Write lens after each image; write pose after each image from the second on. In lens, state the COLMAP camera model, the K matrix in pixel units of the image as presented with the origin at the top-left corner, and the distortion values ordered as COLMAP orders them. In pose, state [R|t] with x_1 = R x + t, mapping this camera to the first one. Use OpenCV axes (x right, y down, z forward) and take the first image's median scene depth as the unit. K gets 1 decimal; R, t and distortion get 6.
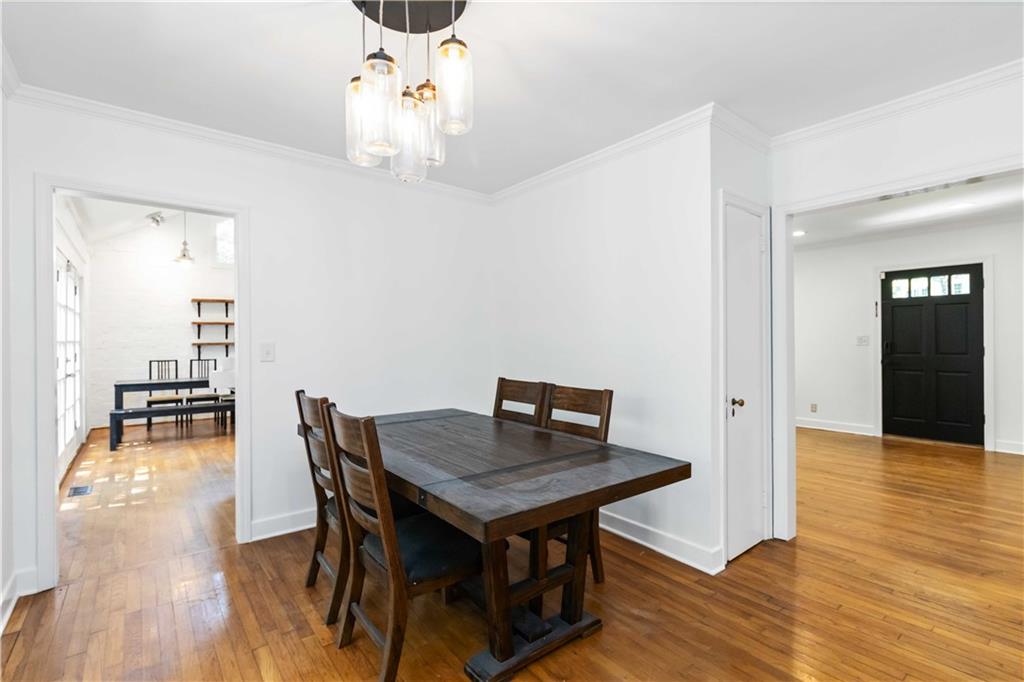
lens RADIAL K [[473.9, 0, 512.8], [0, 473.9, 343.6], [0, 0, 1]] dist [0.003880, 0.000403]
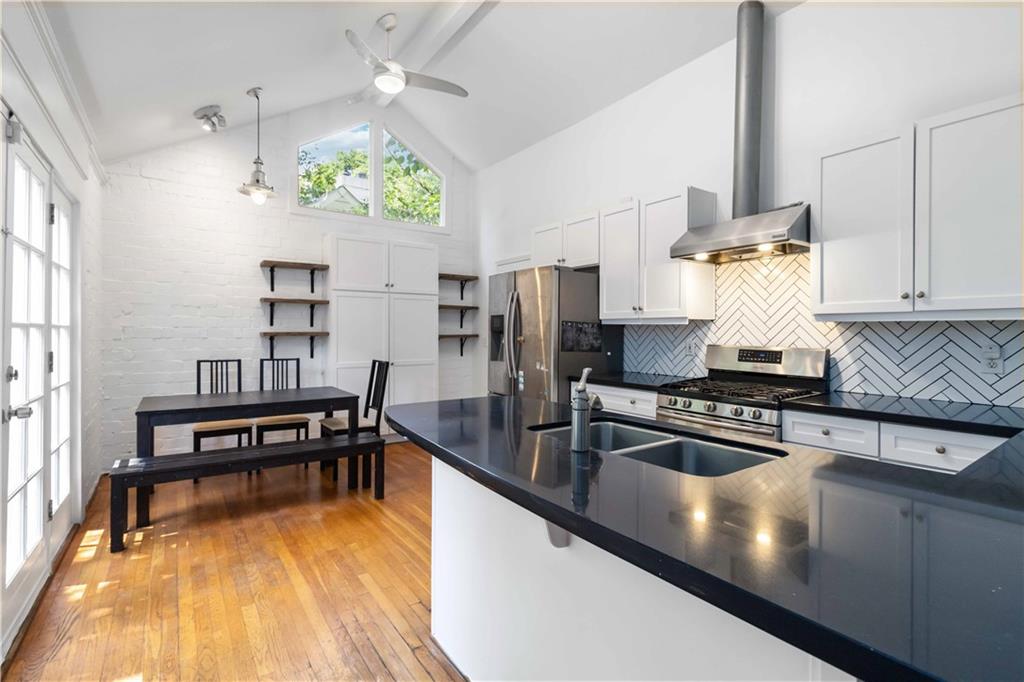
lens RADIAL K [[473.9, 0, 513.8], [0, 473.9, 344.0], [0, 0, 1]] dist [0.003880, 0.000403]
pose [[0.998816, 0.018057, -0.045179, -0.316616], [-0.017394, 0.999736, 0.015021, -0.000905], [0.045439, -0.014217, 0.998866, 0.391708]]
